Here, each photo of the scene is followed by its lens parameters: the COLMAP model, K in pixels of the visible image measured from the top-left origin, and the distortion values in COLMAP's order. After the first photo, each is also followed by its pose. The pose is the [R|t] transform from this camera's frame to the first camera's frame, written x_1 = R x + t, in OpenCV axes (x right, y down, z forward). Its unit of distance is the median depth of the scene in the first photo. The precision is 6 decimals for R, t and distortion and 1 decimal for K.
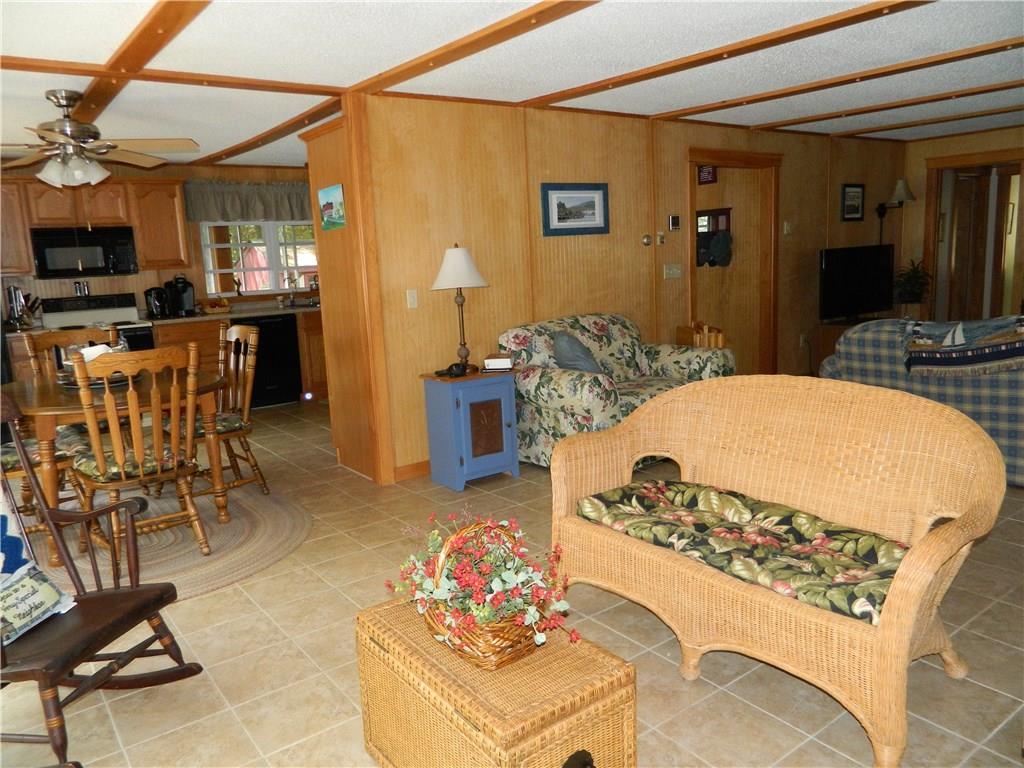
lens RADIAL K [[760.1, 0, 514.8], [0, 760.1, 377.5], [0, 0, 1]] dist [0.001824, 0.000063]
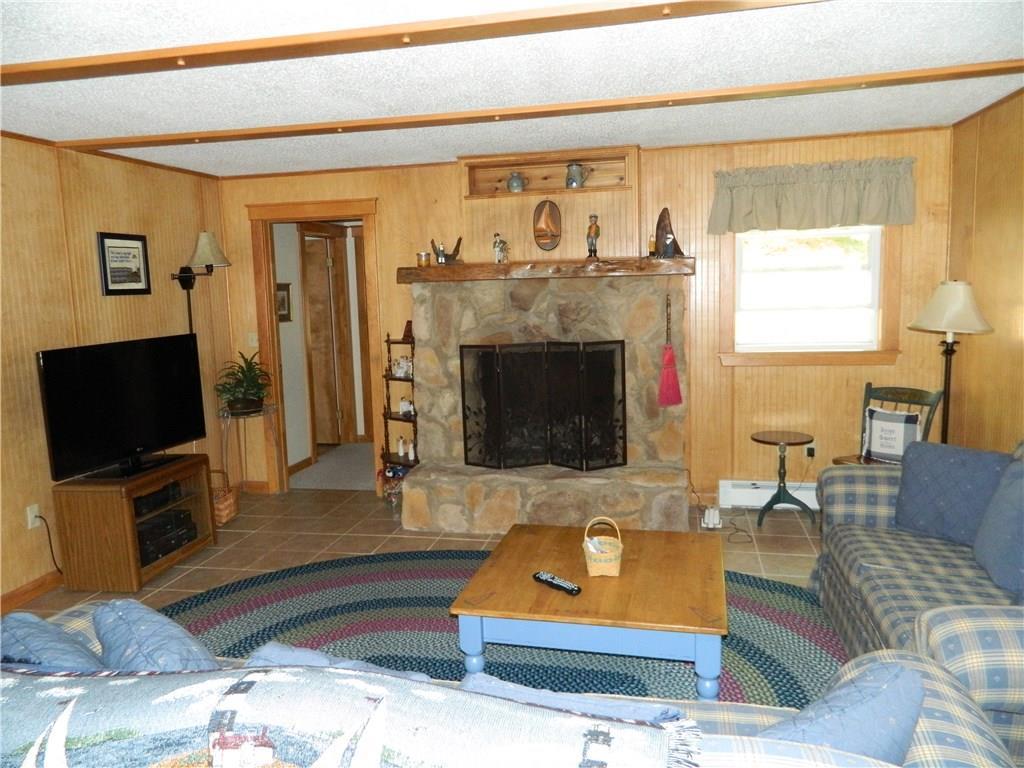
lens RADIAL K [[760.1, 0, 513.6], [0, 760.1, 384.8], [0, 0, 1]] dist [0.001824, 0.000063]
pose [[0.762258, -0.063601, 0.644141, 0.280618], [0.102371, 0.994481, -0.022951, -0.088559], [-0.639126, 0.083436, 0.764563, 0.345513]]
